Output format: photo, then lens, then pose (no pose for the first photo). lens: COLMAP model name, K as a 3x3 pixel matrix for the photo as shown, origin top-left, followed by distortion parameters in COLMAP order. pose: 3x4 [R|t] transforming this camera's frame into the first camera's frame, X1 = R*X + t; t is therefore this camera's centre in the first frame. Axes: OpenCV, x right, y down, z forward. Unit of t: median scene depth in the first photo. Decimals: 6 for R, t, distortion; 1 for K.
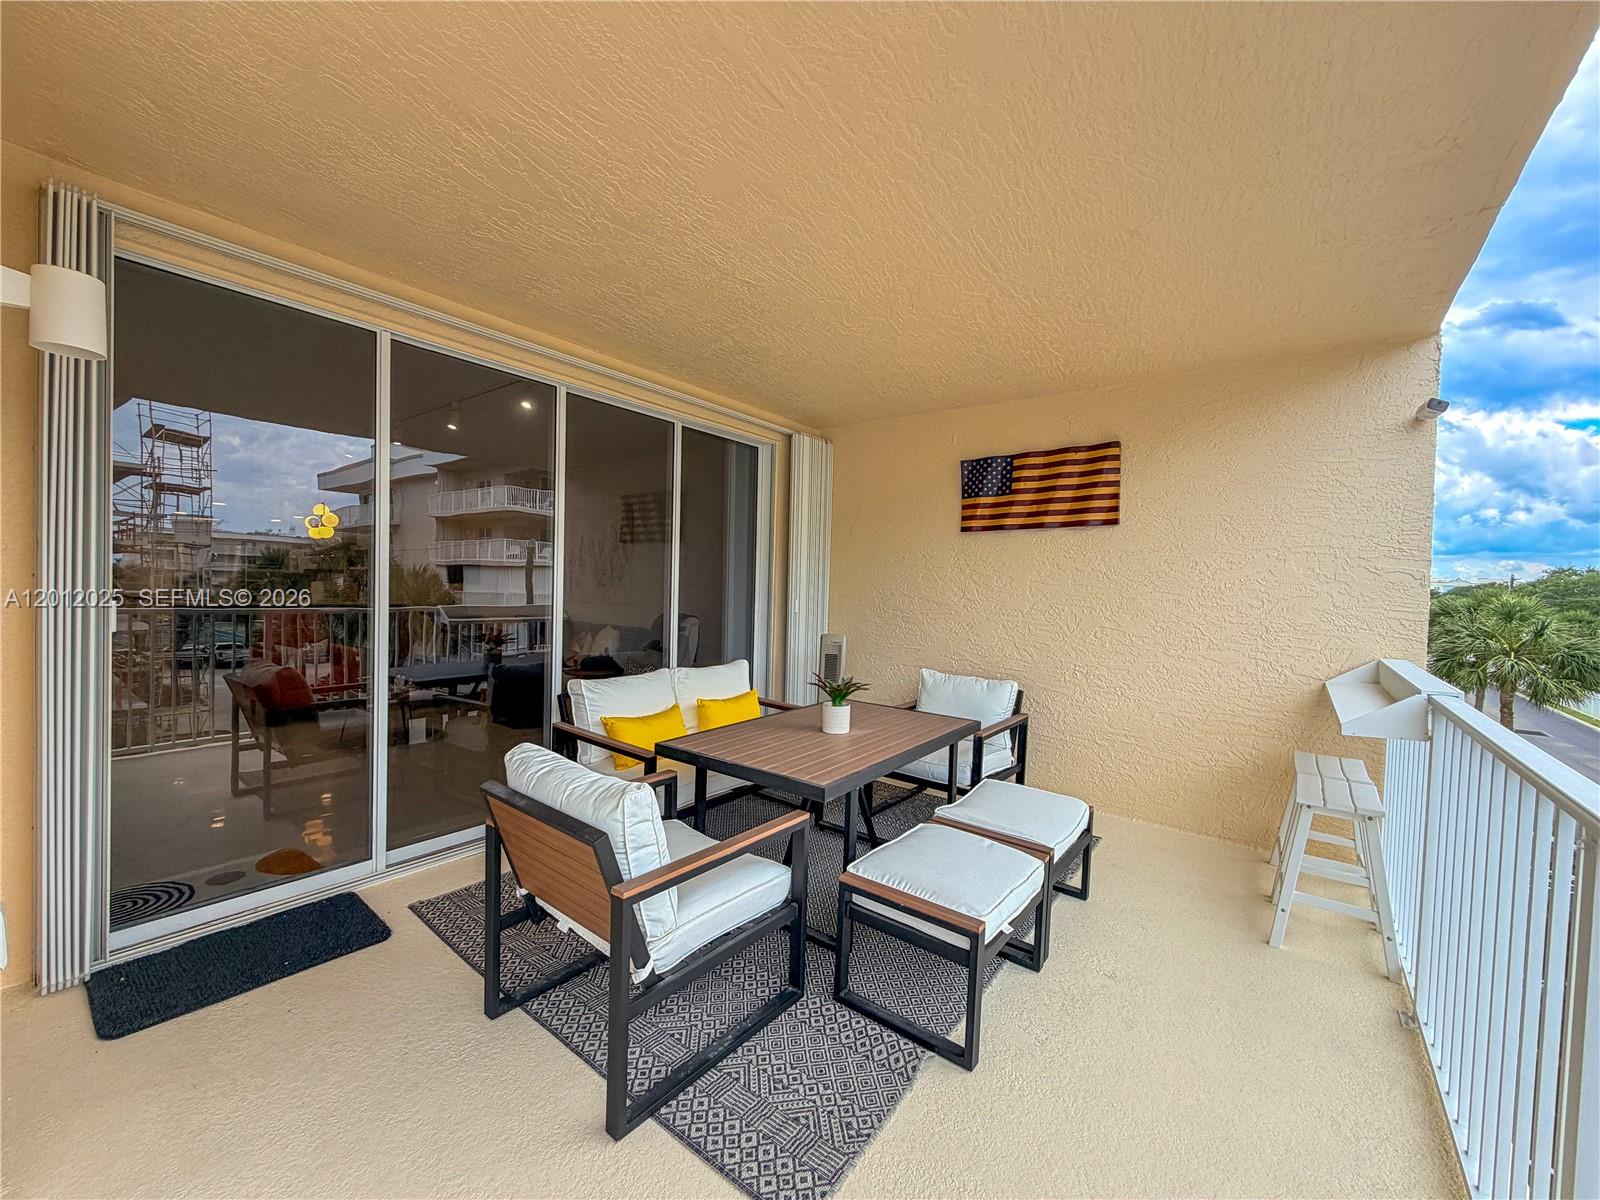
lens RADIAL K [[639.7, 0, 800.0], [0, 639.7, 600.0], [0, 0, 1]] dist [-0.001598, 0.000305]
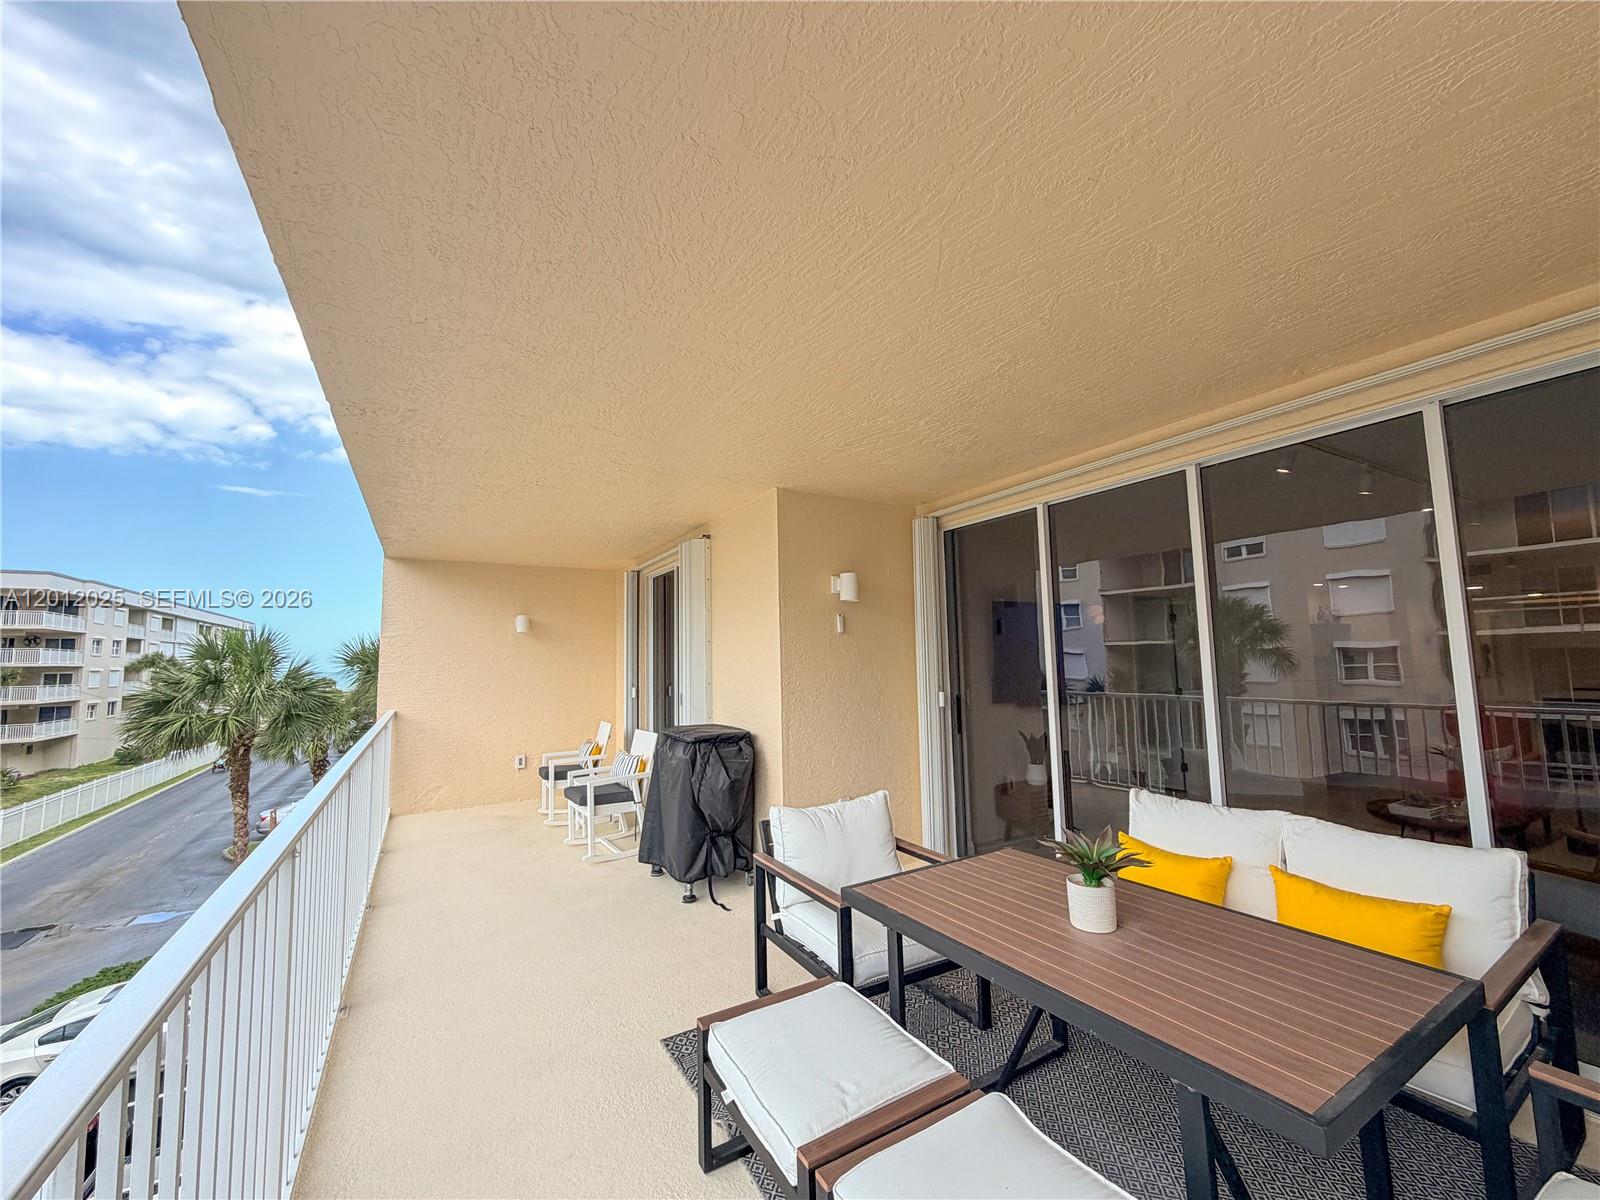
lens RADIAL K [[639.7, 0, 800.0], [0, 639.7, 600.0], [0, 0, 1]] dist [-0.001598, 0.000305]
pose [[-0.360696, -0.111336, -0.926015, 0.721845], [-0.020534, 0.993557, -0.111459, -0.035158], [0.932458, -0.021188, -0.360658, 0.890665]]
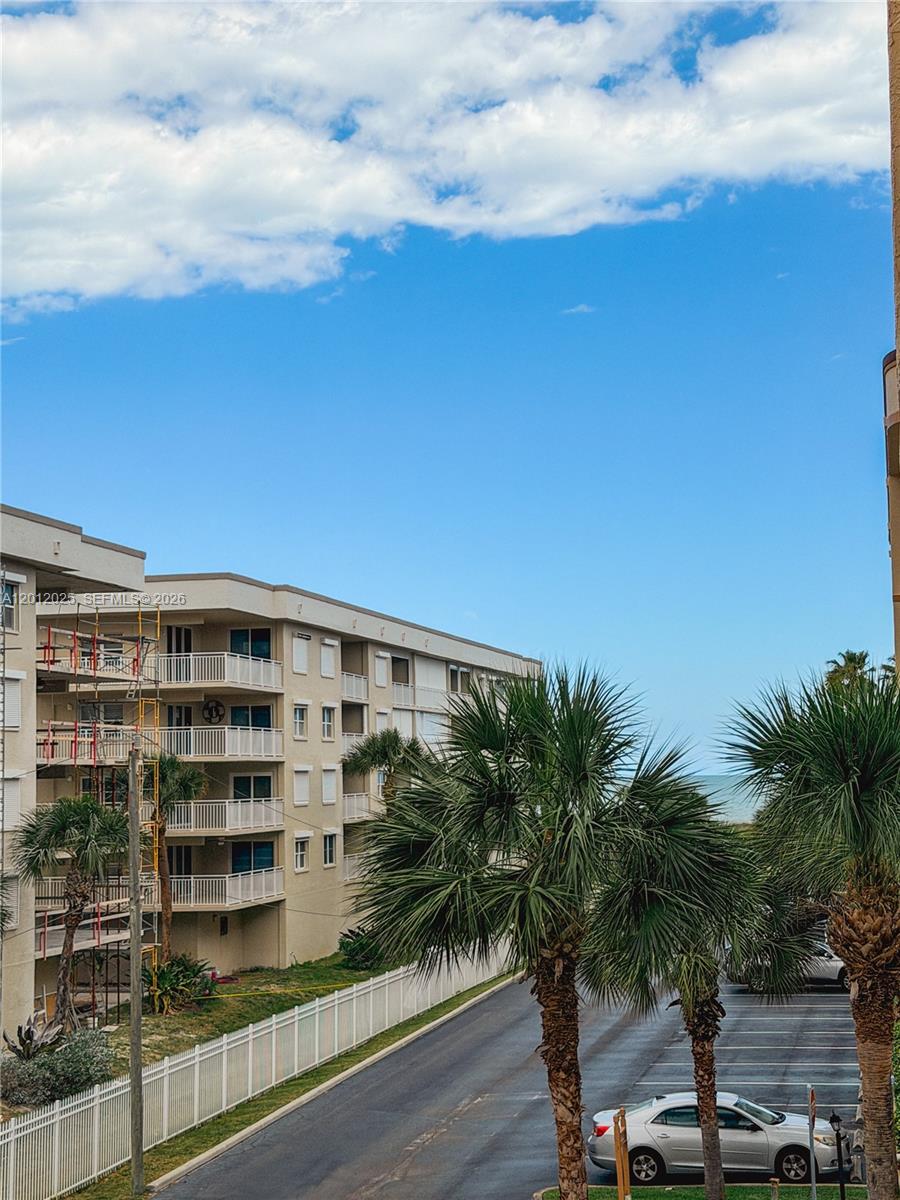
lens RADIAL K [[1891.4, 0, 450.0], [0, 1891.4, 600.0], [0, 0, 1]] dist [0.130378, 0.102729]
pose [[-0.900427, -0.054574, -0.431570, 0.706145], [-0.023844, 0.996800, -0.076300, -0.036049], [0.434353, -0.058412, -0.898847, 0.841110]]
